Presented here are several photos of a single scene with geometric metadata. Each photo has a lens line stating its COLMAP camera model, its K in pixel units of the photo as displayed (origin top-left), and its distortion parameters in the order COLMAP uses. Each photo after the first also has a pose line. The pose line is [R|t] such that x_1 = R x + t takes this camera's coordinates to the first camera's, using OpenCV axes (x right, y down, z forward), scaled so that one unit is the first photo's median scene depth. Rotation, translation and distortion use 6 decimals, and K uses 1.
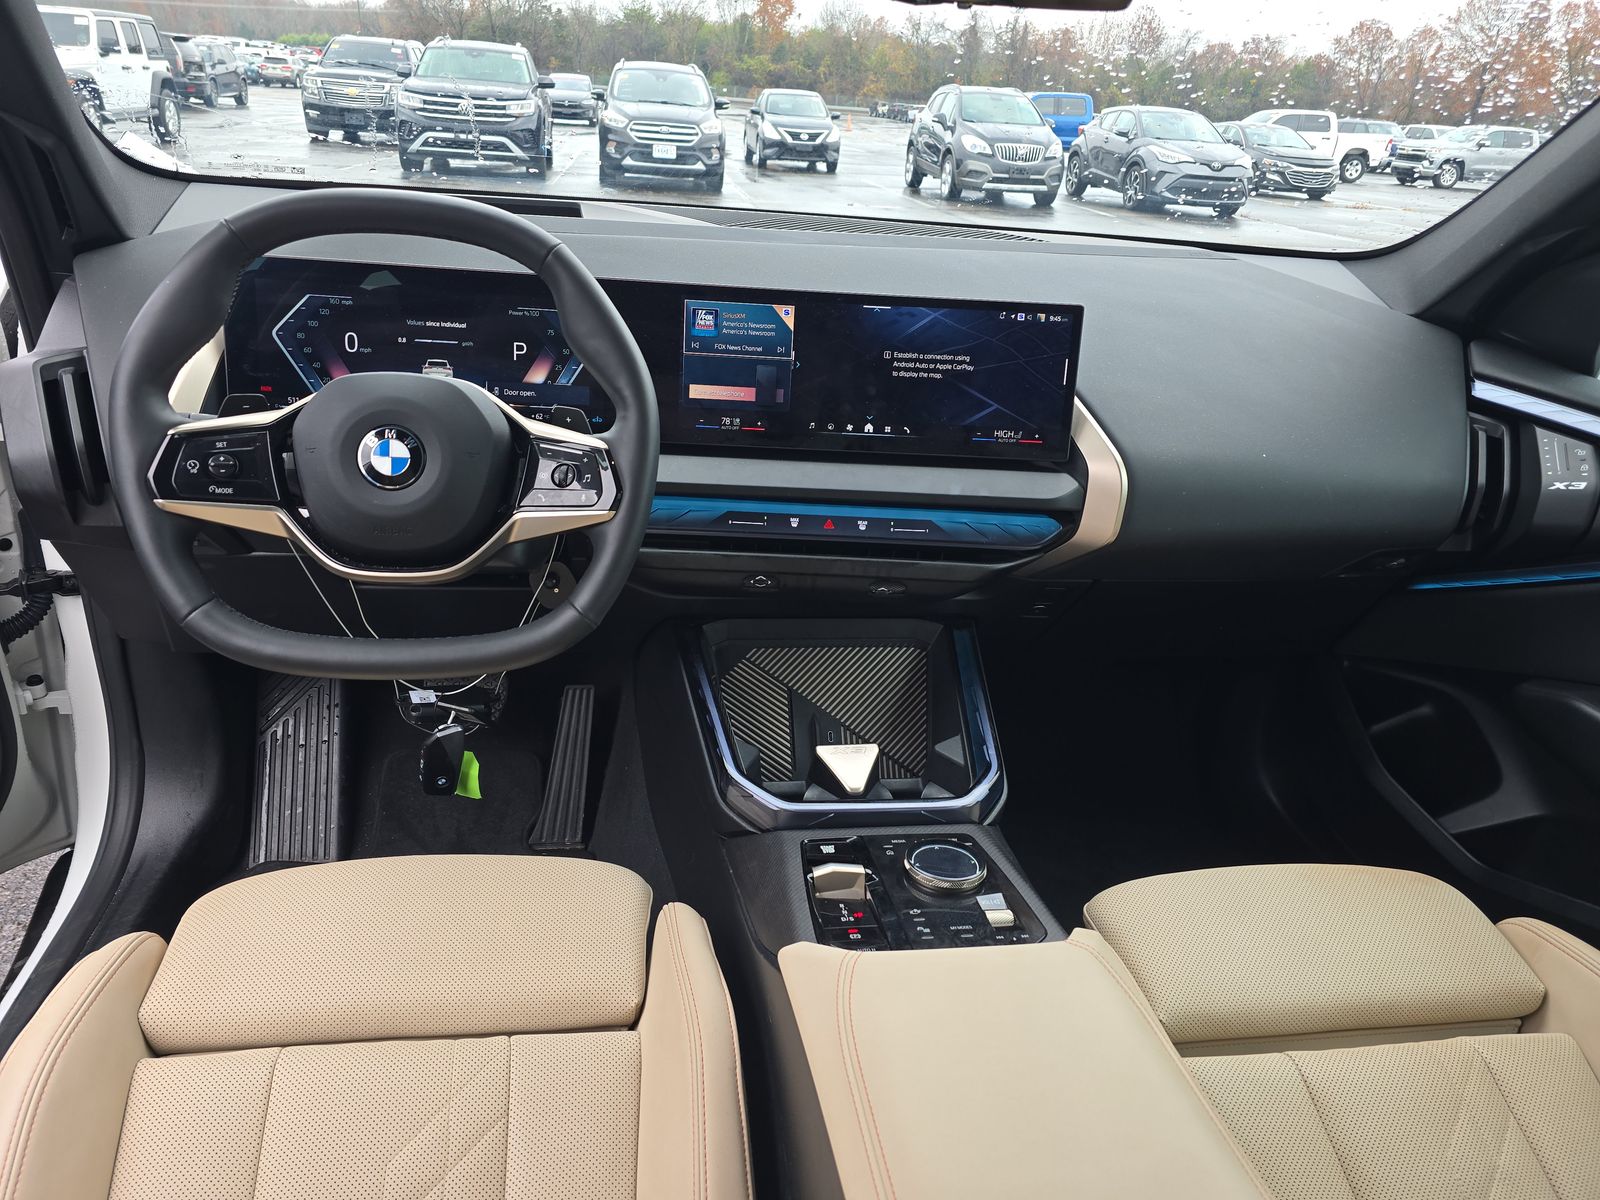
lens RADIAL K [[1055.6, 0, 801.0], [0, 1055.6, 606.9], [0, 0, 1]] dist [0.057850, -0.059558]
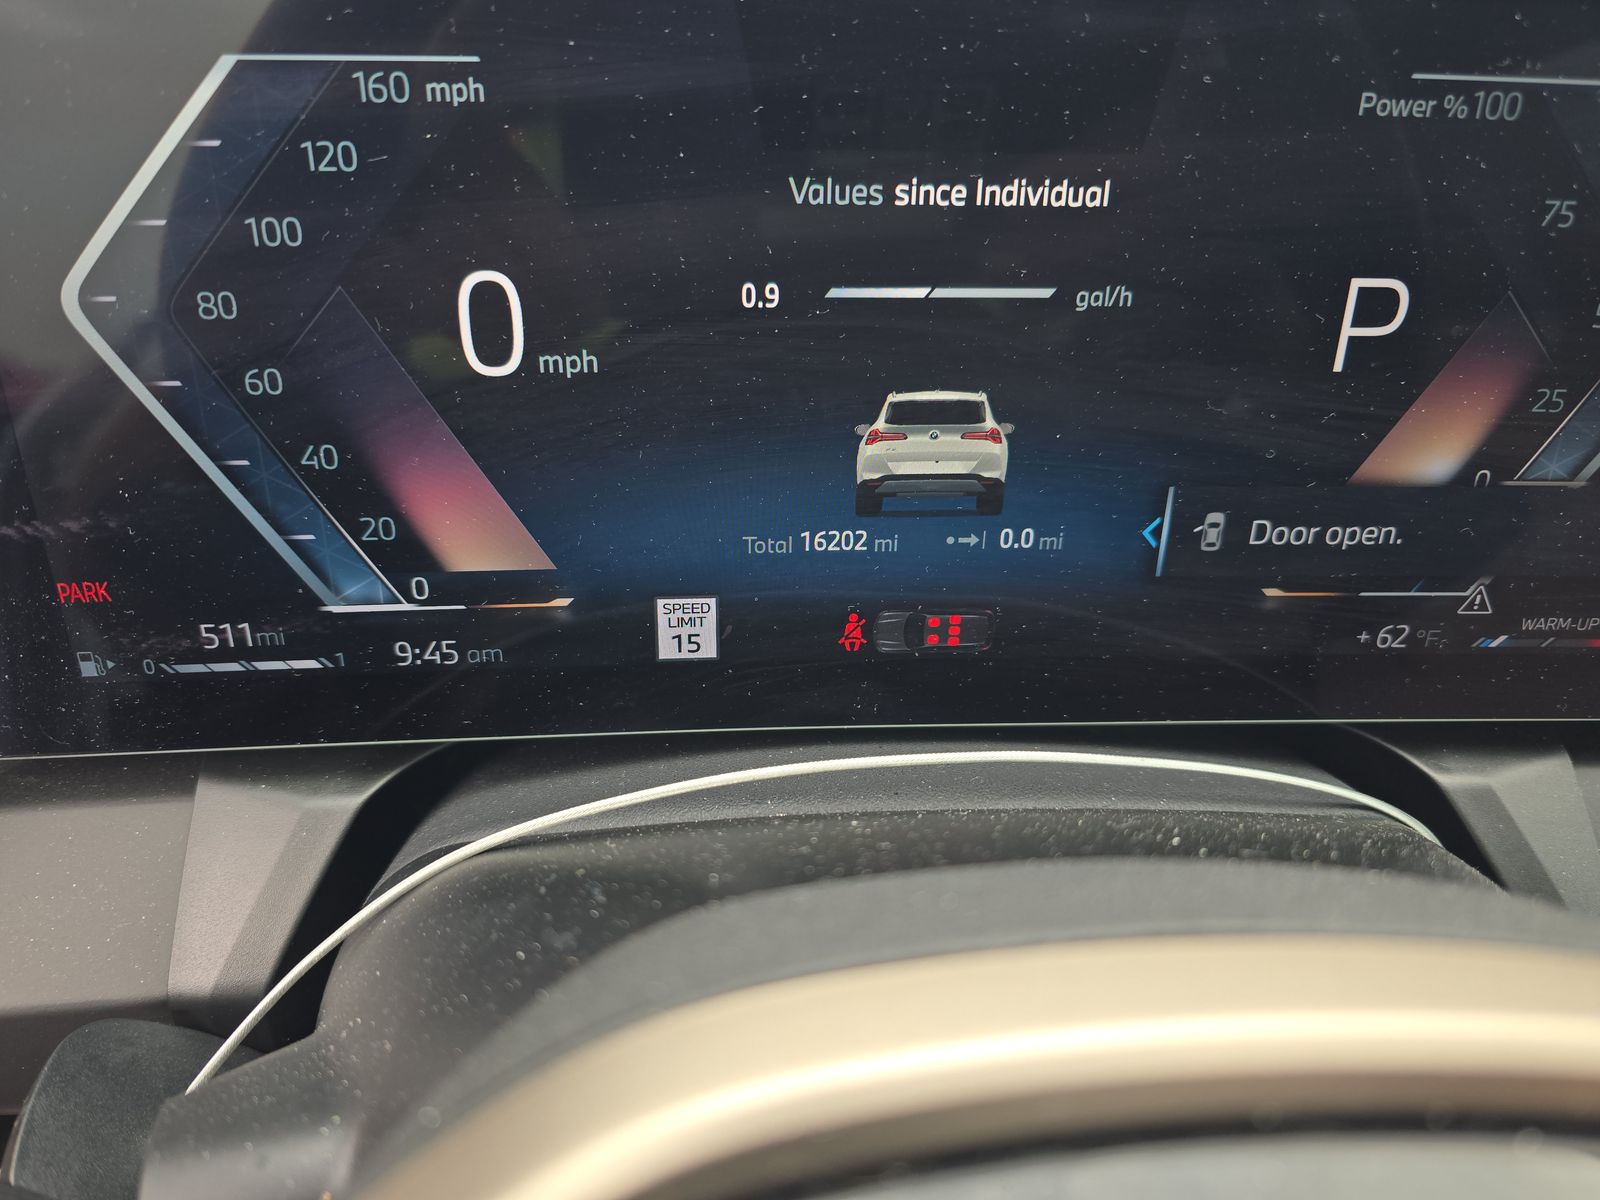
lens RADIAL K [[1140.7, 0, 800.0], [0, 1140.7, 600.0], [0, 0, 1]] dist [-0.025254, 0.002532]
pose [[0.994894, 0.007837, -0.100621, -0.342462], [0.013466, 0.977757, 0.209308, -0.236401], [0.100023, -0.209594, 0.972659, 0.791754]]
